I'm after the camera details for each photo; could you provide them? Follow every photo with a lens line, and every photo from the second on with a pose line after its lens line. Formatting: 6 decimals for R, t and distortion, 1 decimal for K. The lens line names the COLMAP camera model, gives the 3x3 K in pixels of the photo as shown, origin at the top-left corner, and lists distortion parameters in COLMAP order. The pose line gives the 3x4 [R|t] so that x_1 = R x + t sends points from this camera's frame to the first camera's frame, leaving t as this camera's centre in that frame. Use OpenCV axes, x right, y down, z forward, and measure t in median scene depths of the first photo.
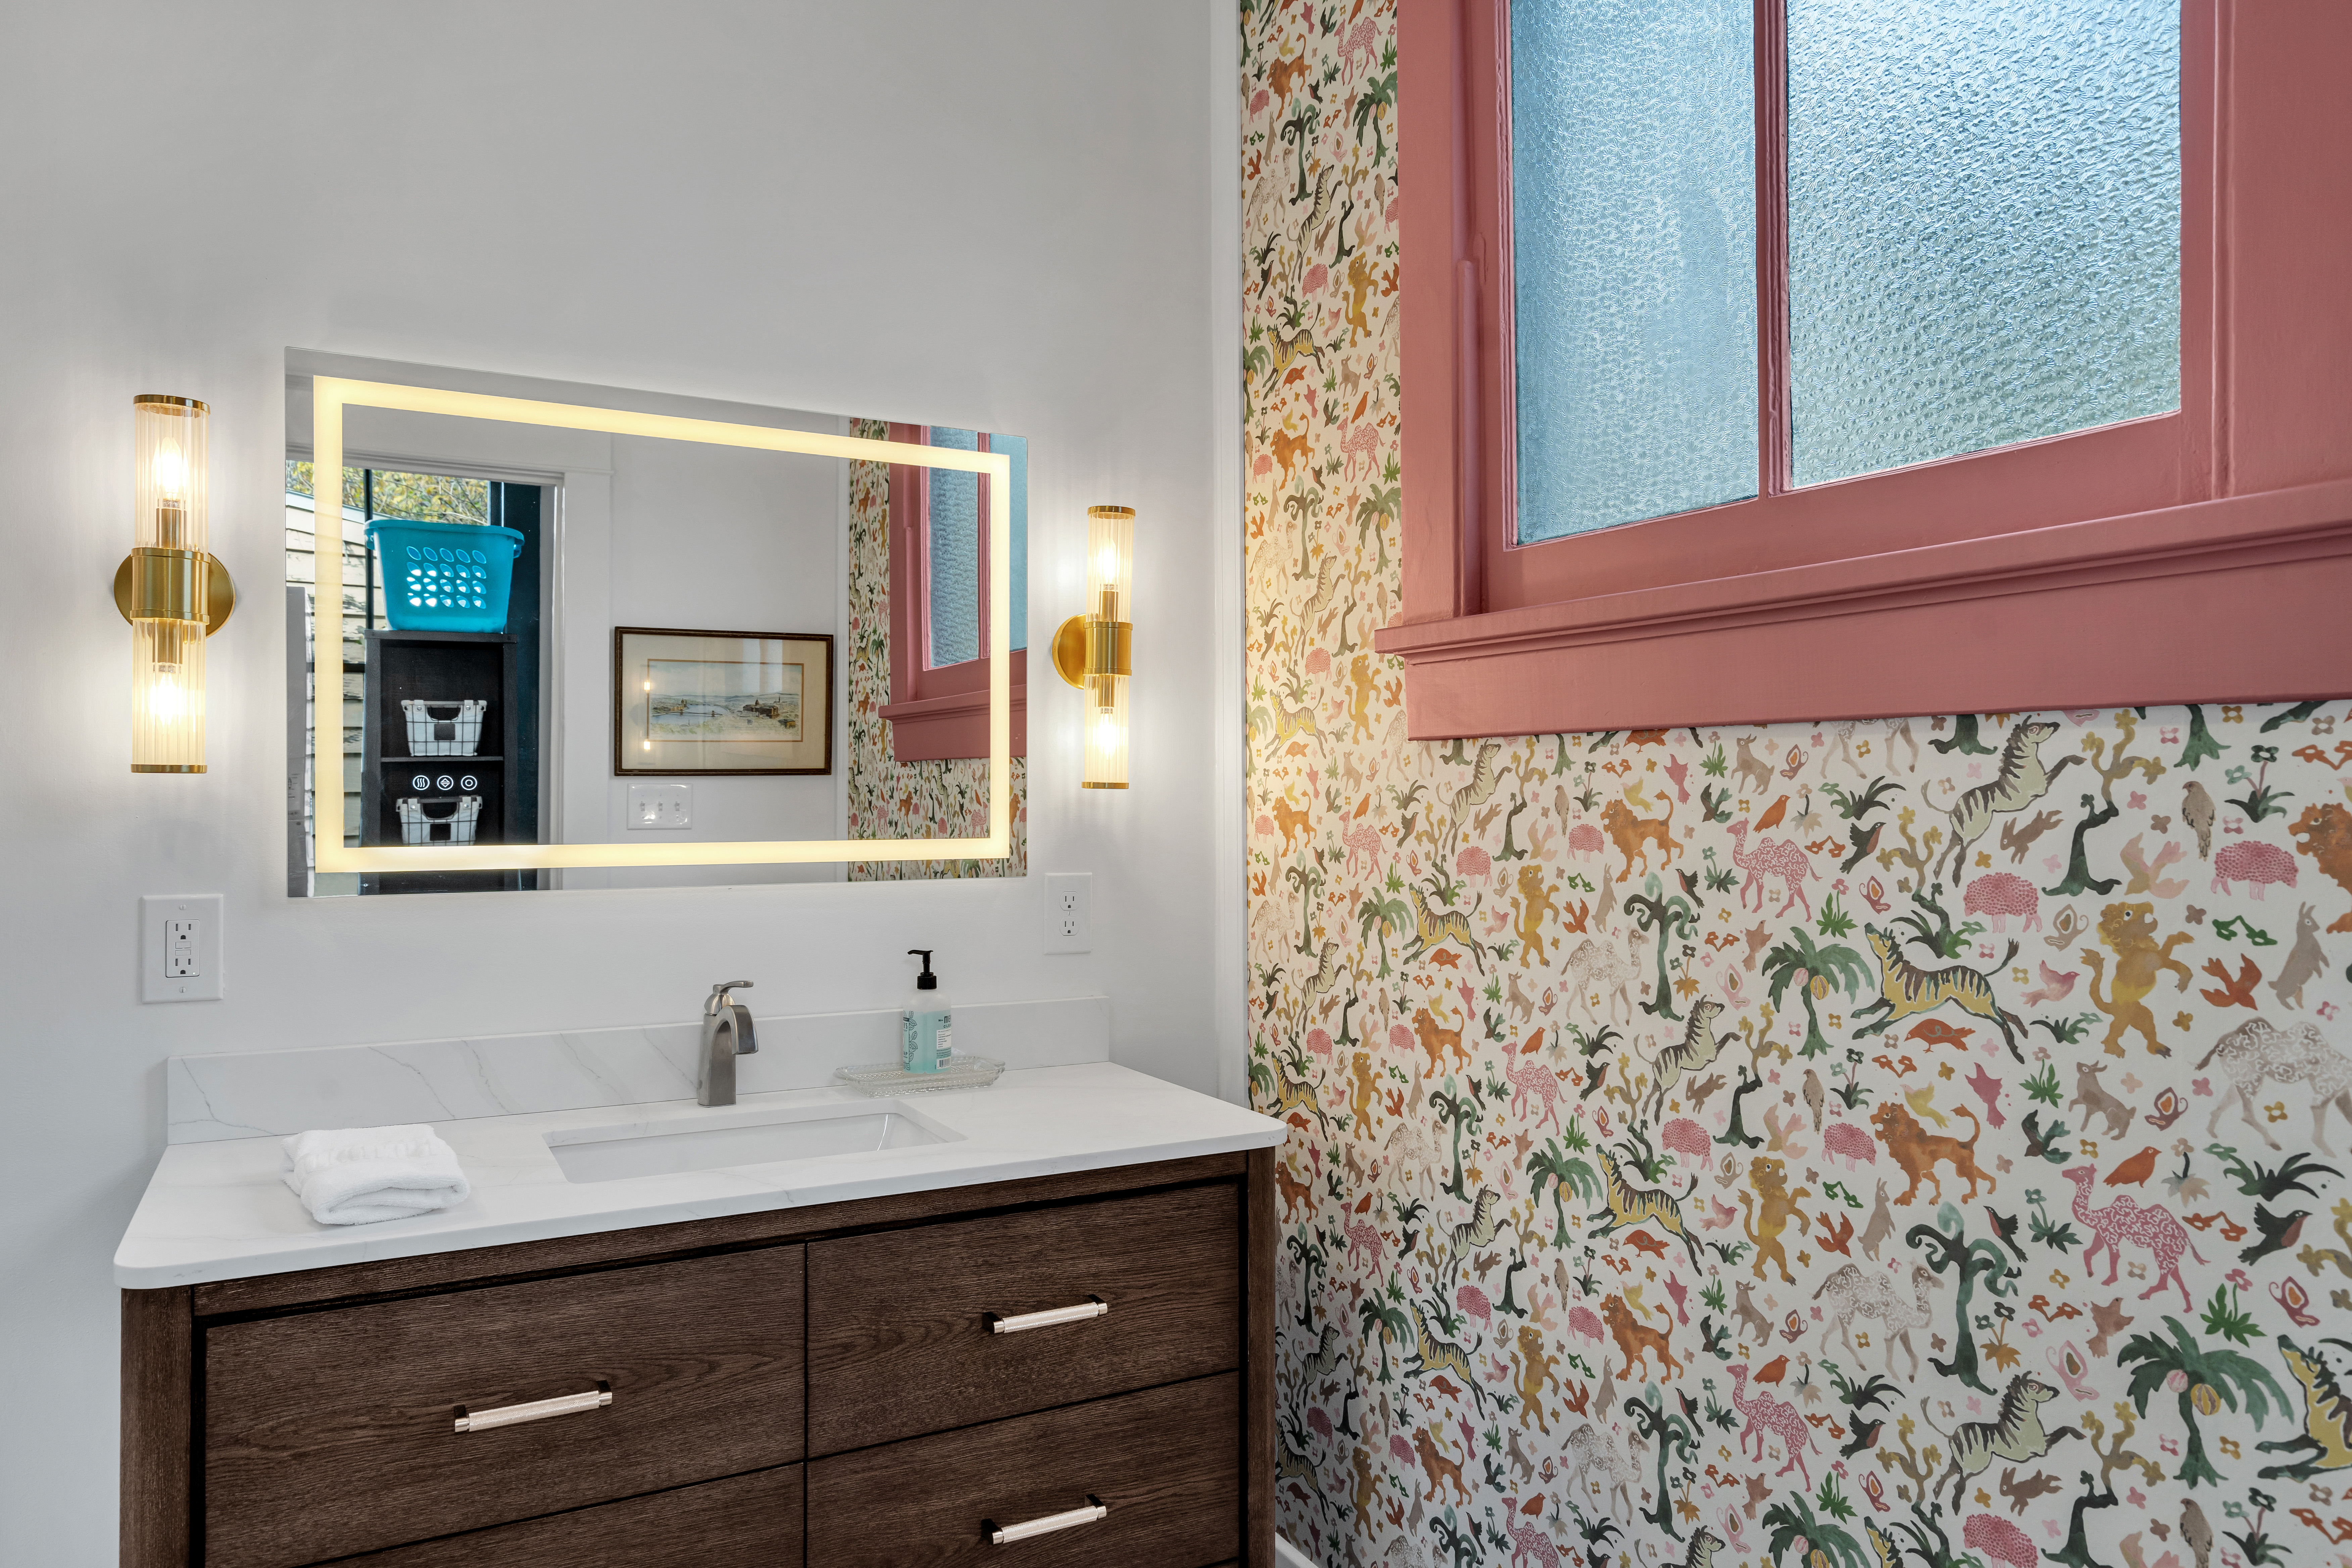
lens RADIAL K [[1525.9, 0, 1171.9], [0, 1525.9, 819.3], [0, 0, 1]] dist [0.006938, -0.001308]
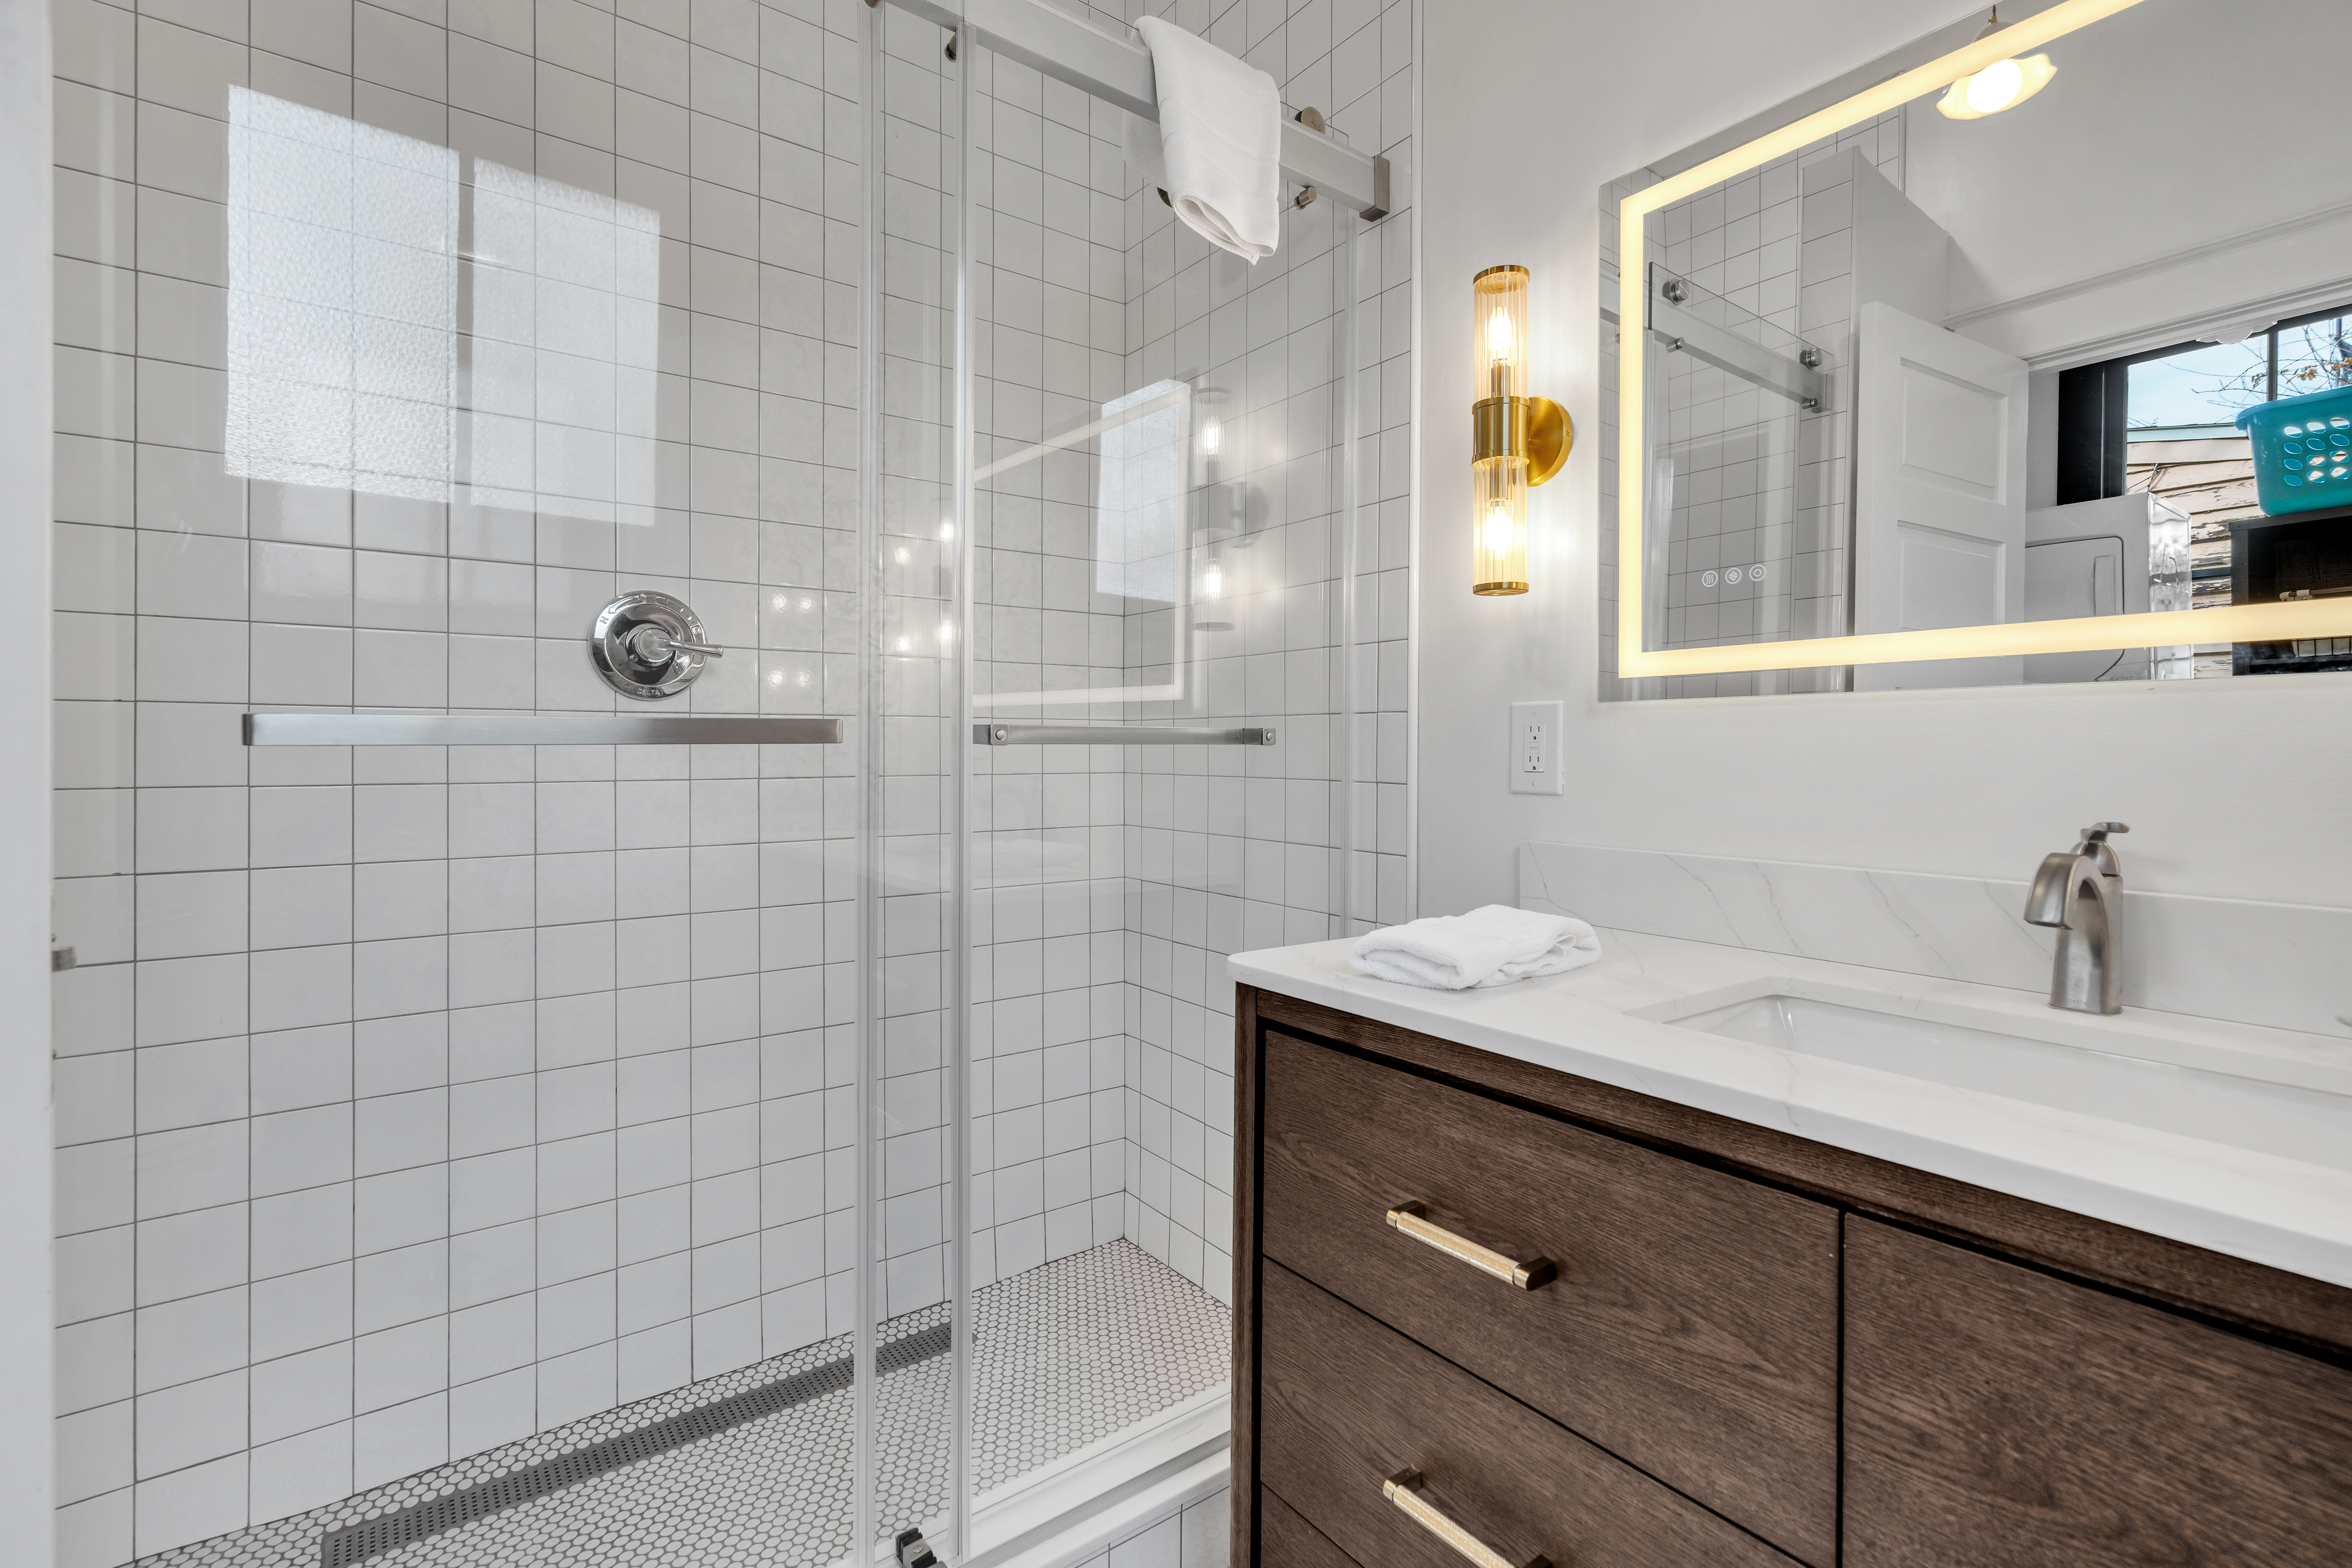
lens RADIAL K [[1066.9, 0, 1180.1], [0, 1066.9, 759.9], [0, 0, 1]] dist [0.001844, 0.000018]
pose [[0.145455, 0.004352, -0.989355, 0.127151], [-0.022967, 0.999736, 0.001021, 0.109818], [0.989098, 0.022574, 0.145516, 0.684021]]
